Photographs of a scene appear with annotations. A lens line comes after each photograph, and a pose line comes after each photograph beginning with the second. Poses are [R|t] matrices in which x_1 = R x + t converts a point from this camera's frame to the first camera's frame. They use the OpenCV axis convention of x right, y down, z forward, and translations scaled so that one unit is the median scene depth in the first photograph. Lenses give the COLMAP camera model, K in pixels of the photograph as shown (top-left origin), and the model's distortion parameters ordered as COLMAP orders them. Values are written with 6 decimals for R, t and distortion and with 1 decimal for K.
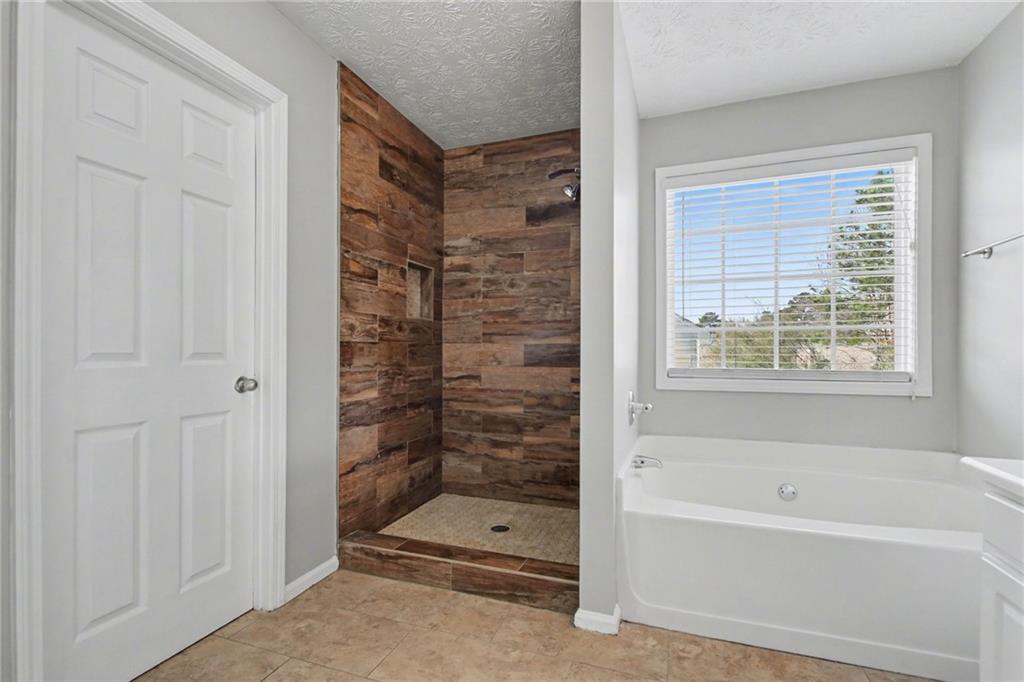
lens RADIAL K [[468.3, 0, 509.2], [0, 468.3, 347.9], [0, 0, 1]] dist [-0.017217, 0.000678]
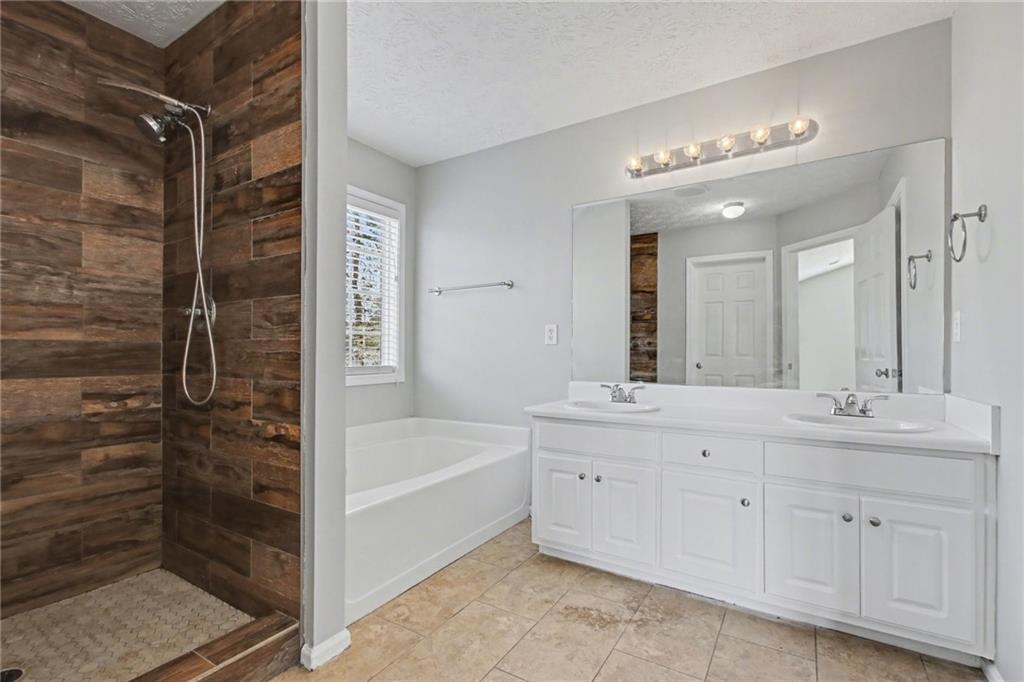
lens RADIAL K [[468.3, 0, 510.4], [0, 468.3, 345.3], [0, 0, 1]] dist [-0.017217, 0.000678]
pose [[0.184960, 0.009536, 0.982700, -0.436102], [-0.006292, 0.999944, -0.008519, -0.000808], [-0.982726, -0.004608, 0.185010, 0.325567]]
